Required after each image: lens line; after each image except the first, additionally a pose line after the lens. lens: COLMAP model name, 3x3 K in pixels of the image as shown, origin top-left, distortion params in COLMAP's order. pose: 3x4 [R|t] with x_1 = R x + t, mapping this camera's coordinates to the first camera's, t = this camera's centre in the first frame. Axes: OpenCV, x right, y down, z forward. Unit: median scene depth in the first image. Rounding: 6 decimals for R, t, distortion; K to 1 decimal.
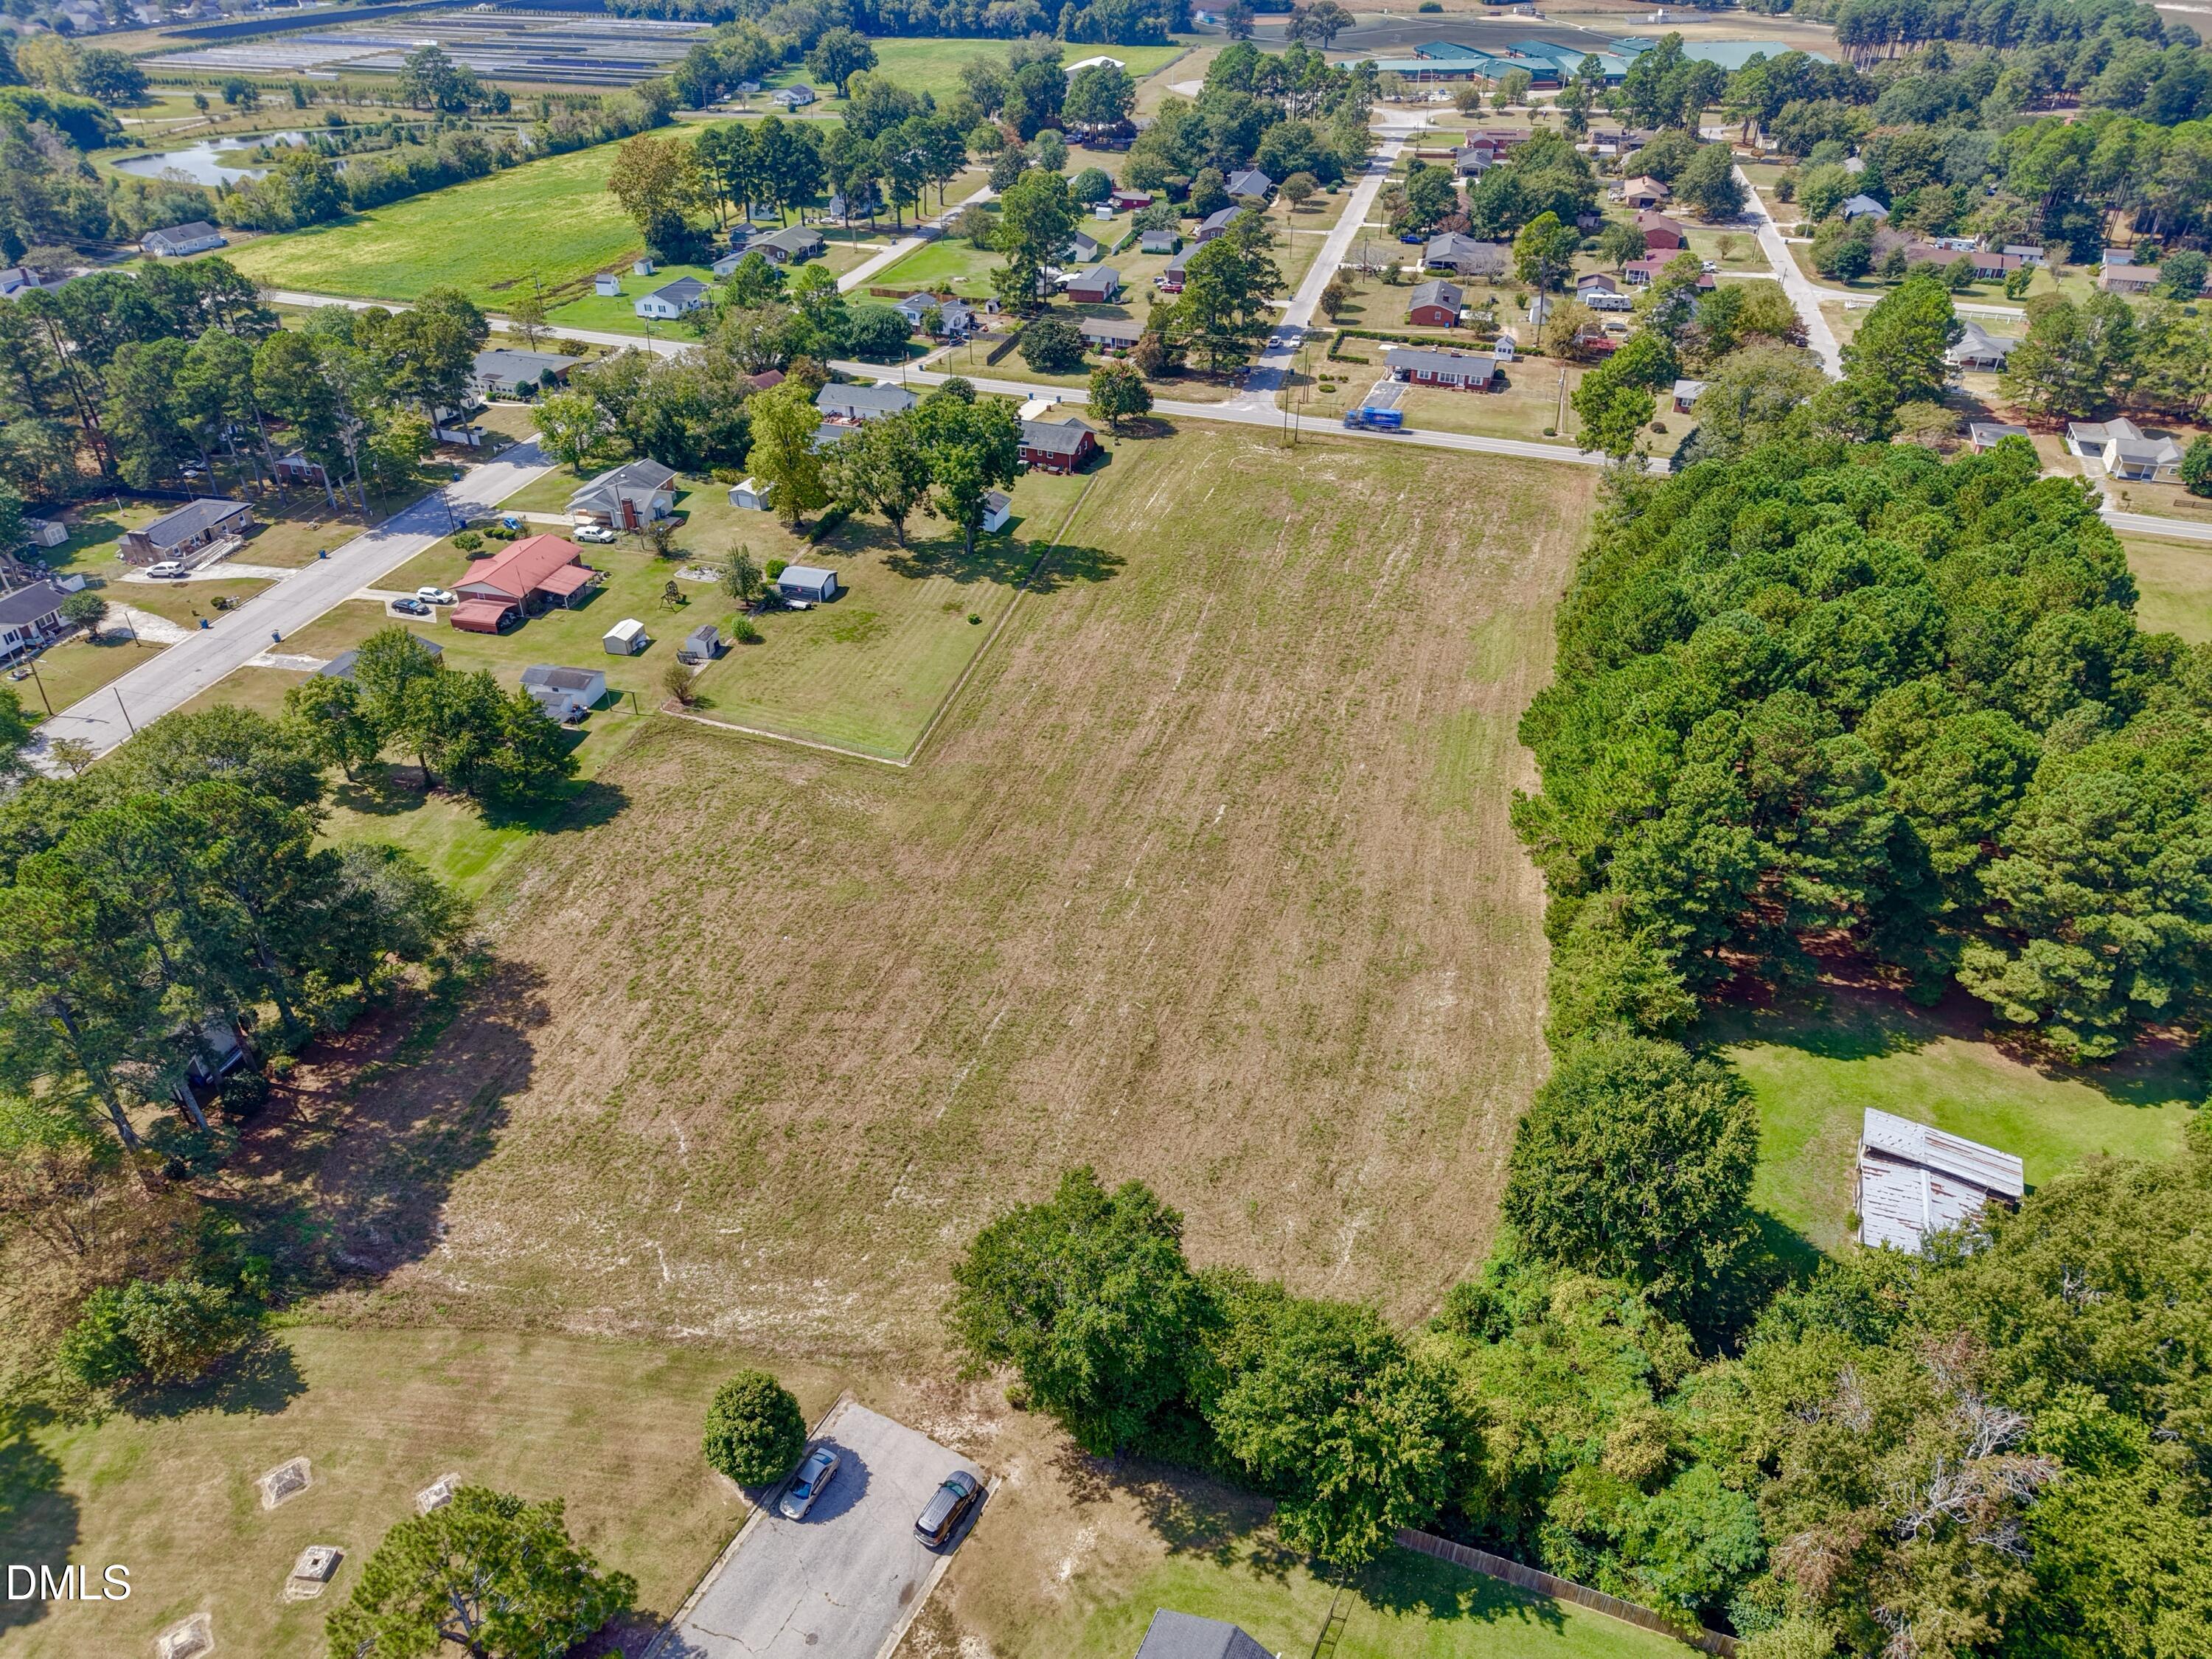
lens RADIAL K [[1479.7, 0, 1116.7], [0, 1479.7, 837.3], [0, 0, 1]] dist [0.013216, -0.009034]
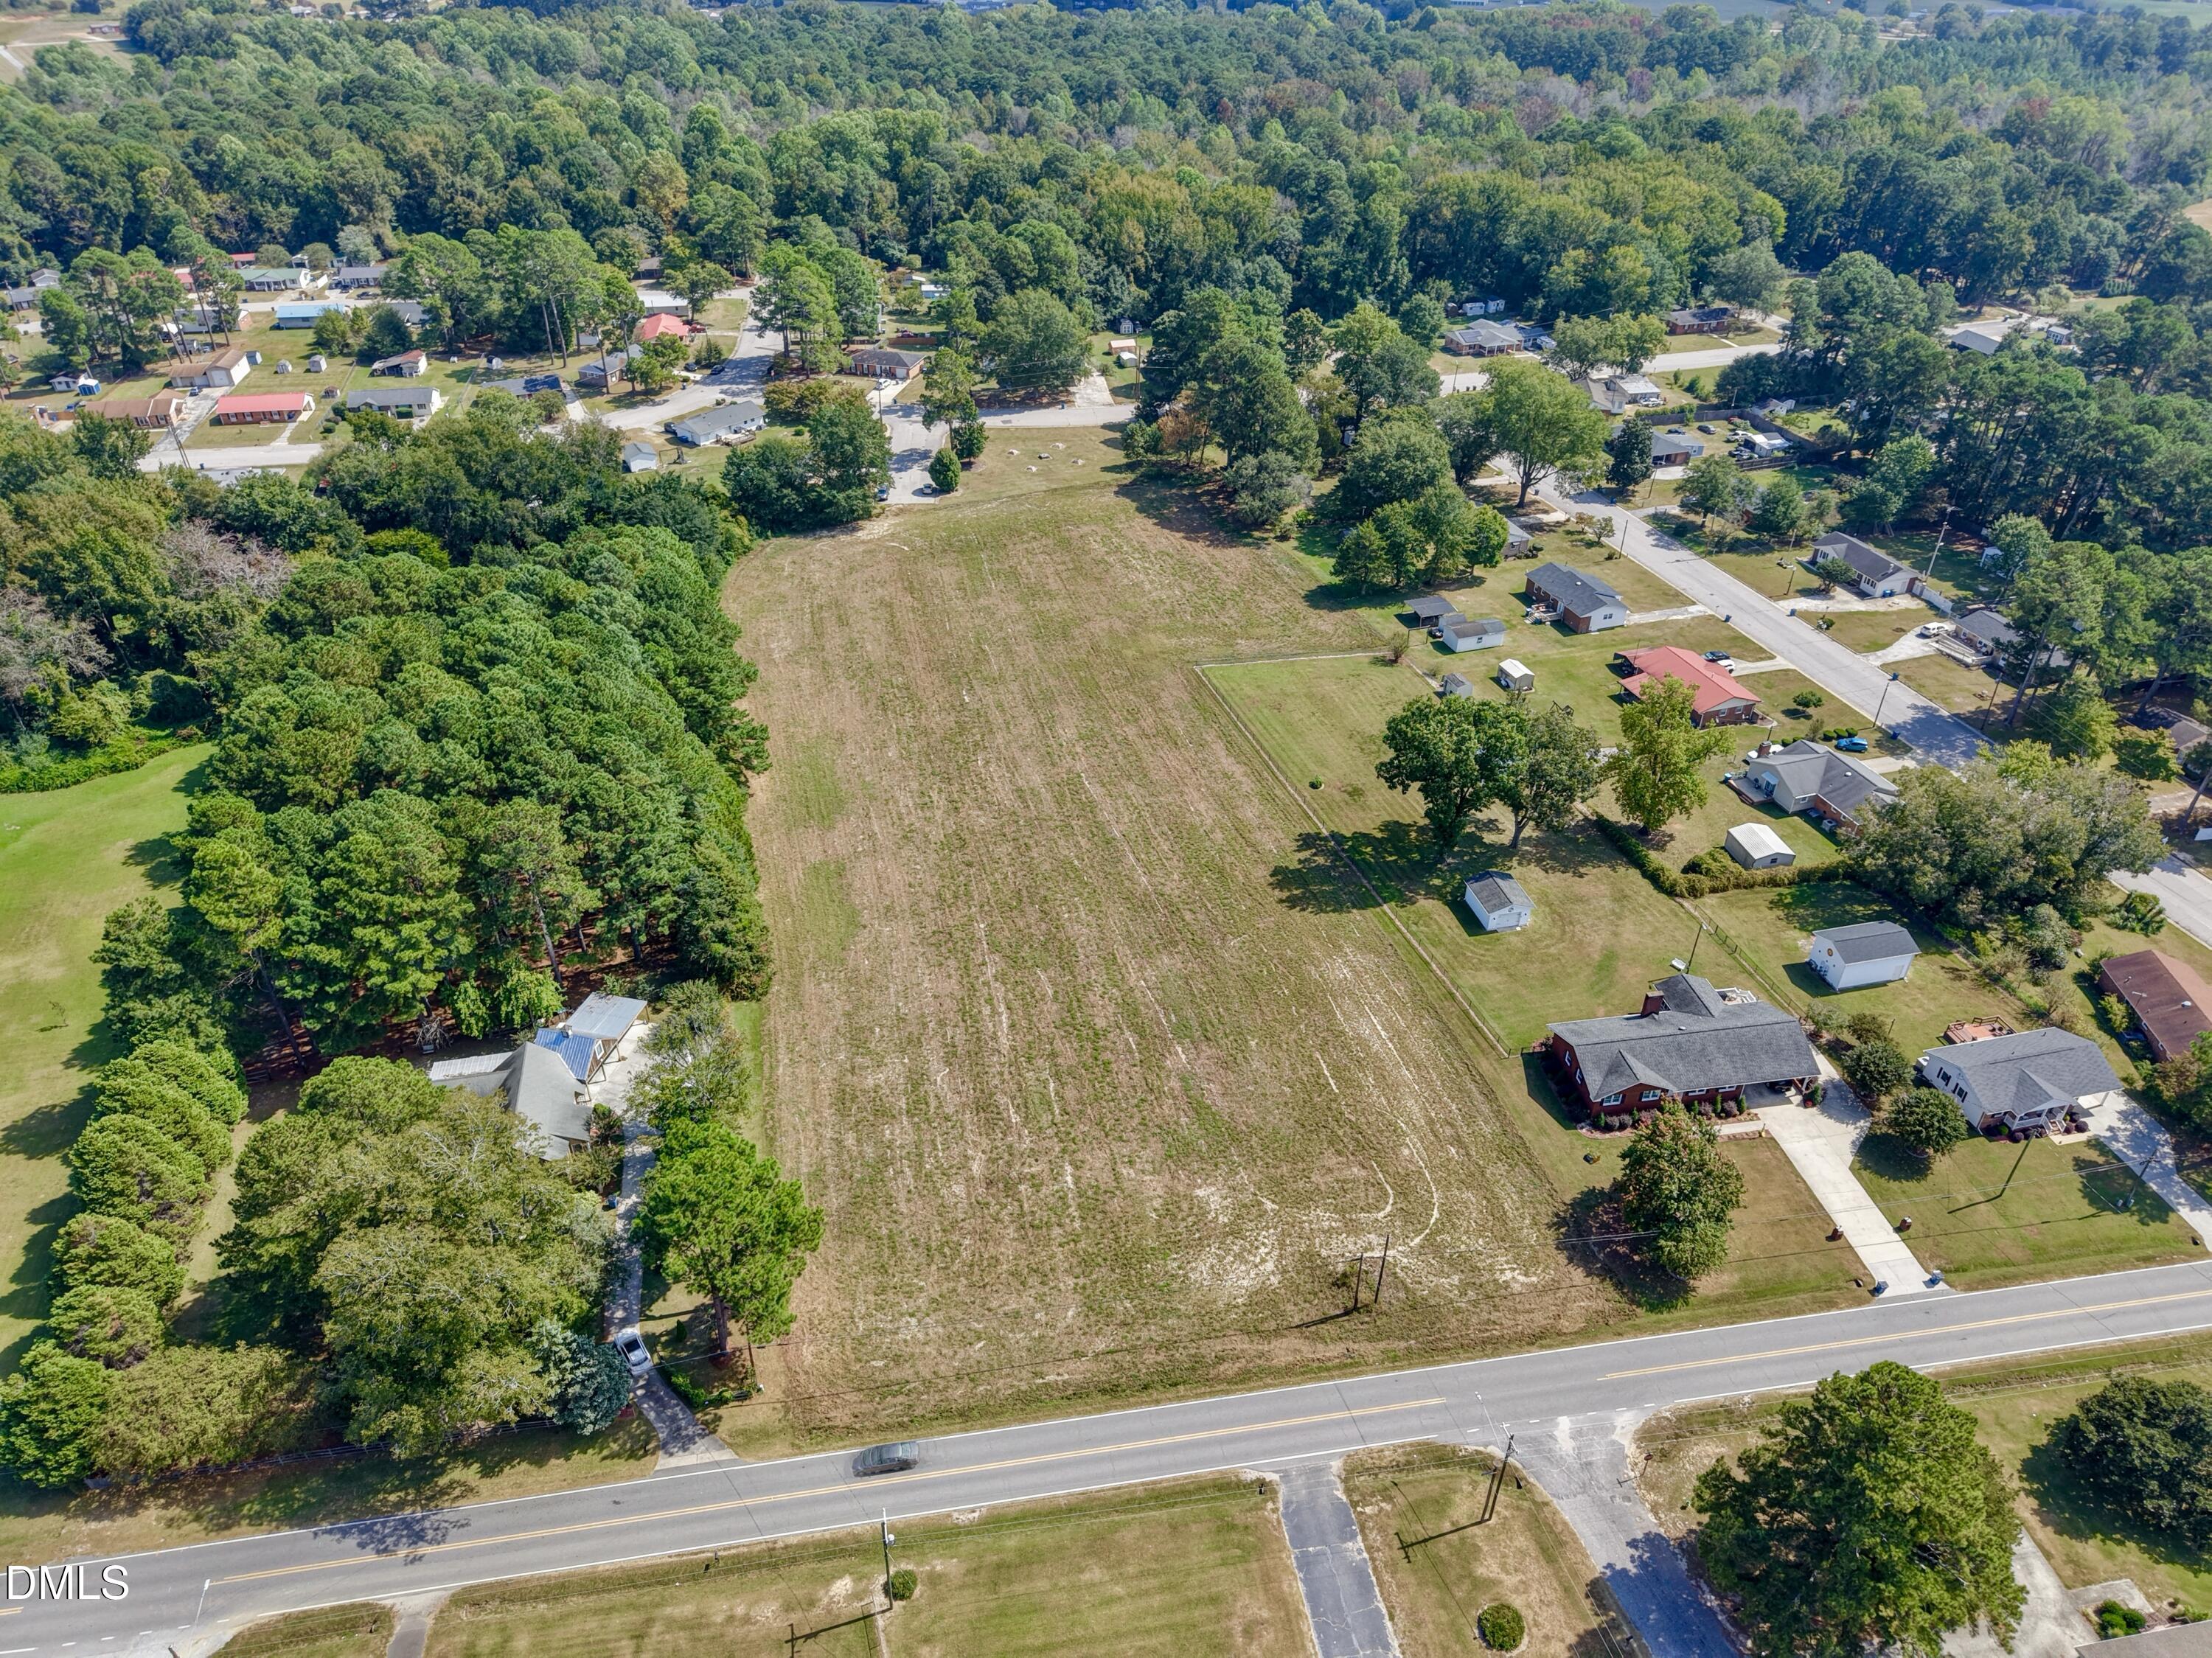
lens RADIAL K [[1479.6, 0, 1112.0], [0, 1479.6, 833.0], [0, 0, 1]] dist [0.013216, -0.009034]
pose [[-0.857722, 0.281315, -0.430319, 0.470117], [-0.294800, 0.416614, 0.859957, -0.961077], [0.421195, 0.864462, -0.274407, 1.238879]]
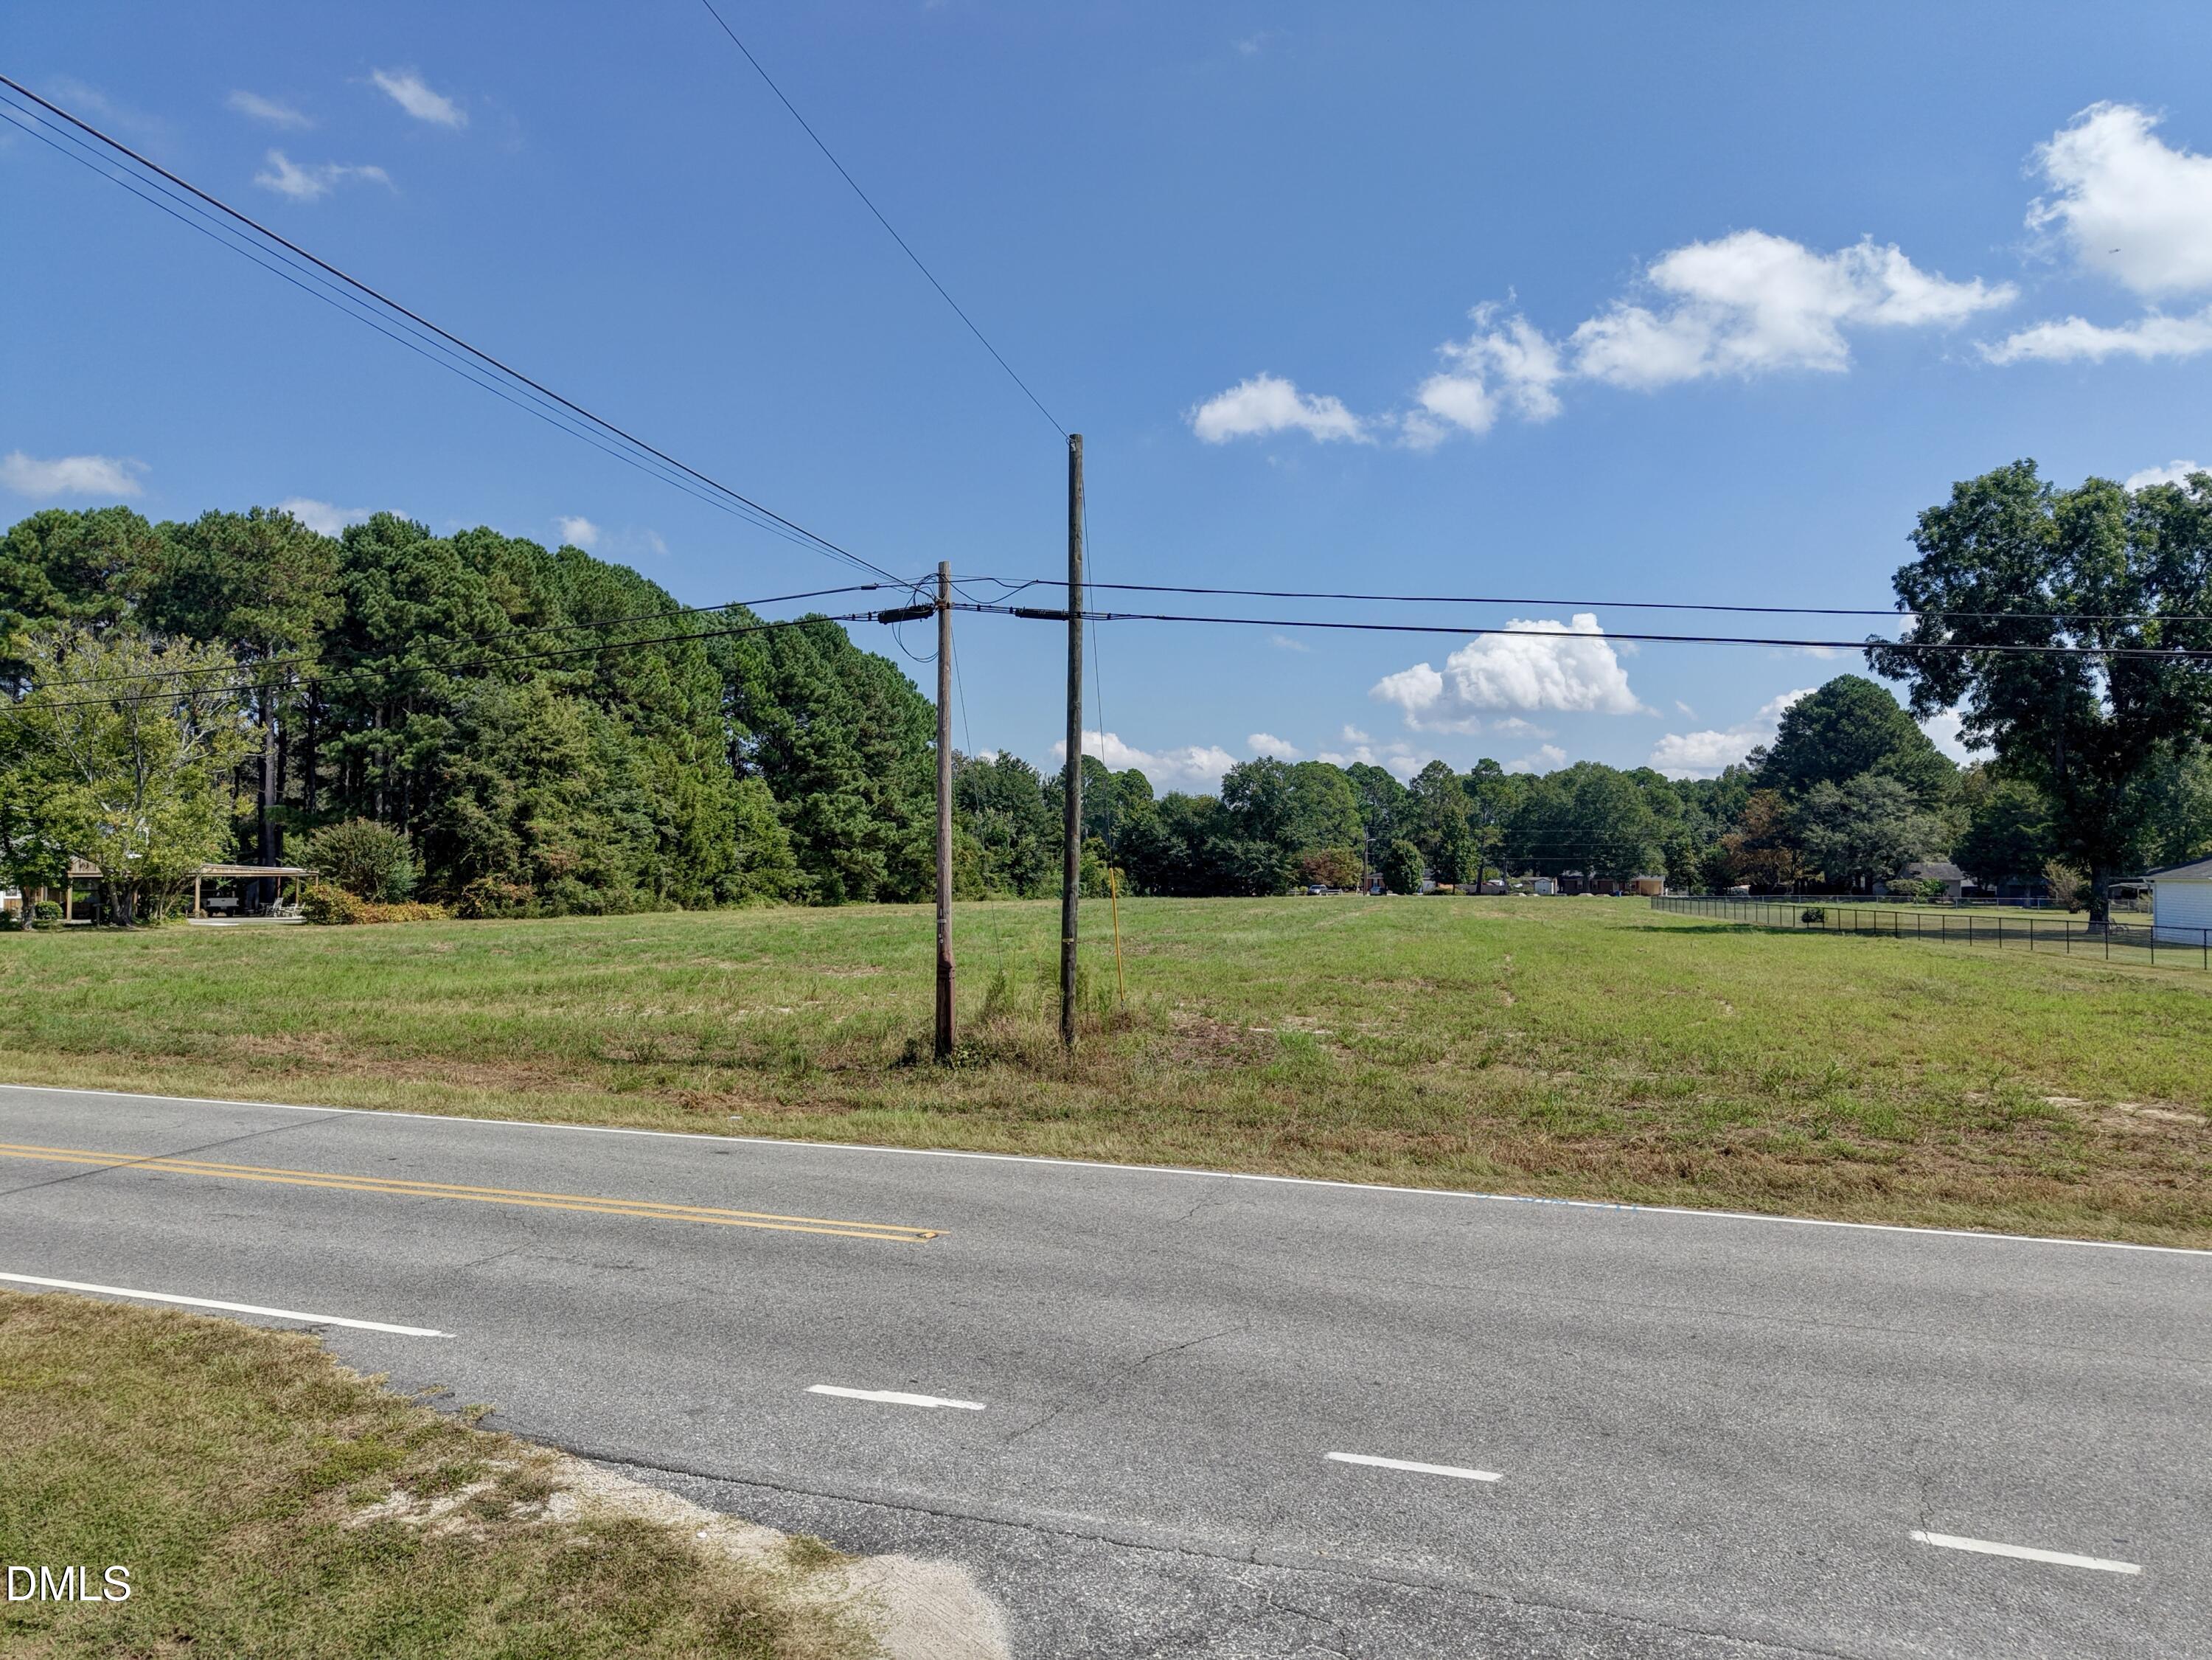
lens RADIAL K [[1479.8, 0, 1107.4], [0, 1479.8, 837.8], [0, 0, 1]] dist [0.013216, -0.009034]
pose [[-0.999194, -0.009674, -0.038951, 0.147928], [-0.029092, 0.843156, 0.536881, -0.415458], [0.027648, 0.537581, -0.842758, 1.369112]]
